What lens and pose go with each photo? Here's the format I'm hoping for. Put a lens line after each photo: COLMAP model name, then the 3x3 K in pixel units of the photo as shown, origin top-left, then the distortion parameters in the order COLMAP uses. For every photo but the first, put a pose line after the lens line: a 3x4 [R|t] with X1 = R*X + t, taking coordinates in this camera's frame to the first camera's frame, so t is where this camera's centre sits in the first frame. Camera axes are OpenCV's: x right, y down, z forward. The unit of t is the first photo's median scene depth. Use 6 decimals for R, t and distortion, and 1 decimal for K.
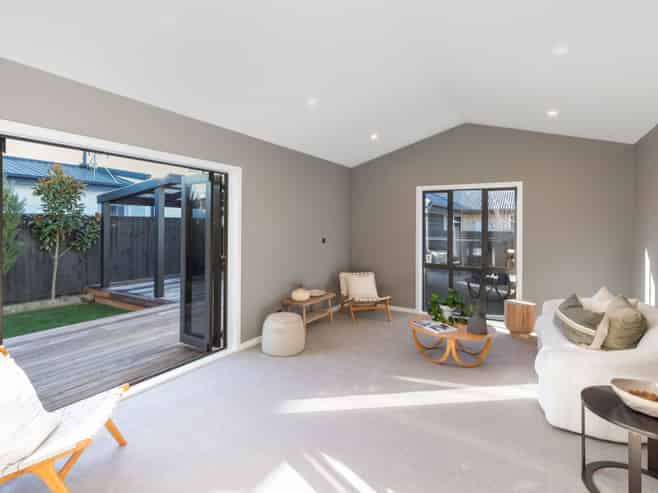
lens RADIAL K [[348.0, 0, 328.9], [0, 348.0, 226.7], [0, 0, 1]] dist [-0.001166, -0.000265]
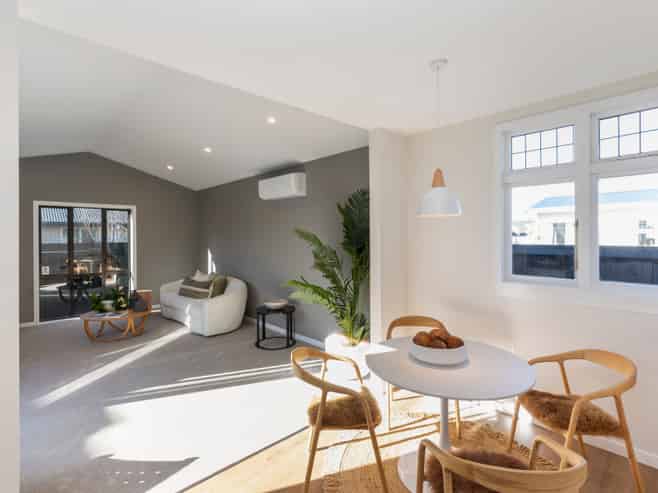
lens RADIAL K [[334.2, 0, 329.3], [0, 334.2, 236.8], [0, 0, 1]] dist [-0.000696, -0.000316]
pose [[0.273105, -0.014034, 0.961882, -0.510587], [0.013882, 0.999847, 0.010647, -0.008910], [-0.961884, 0.010445, 0.273258, -0.110654]]
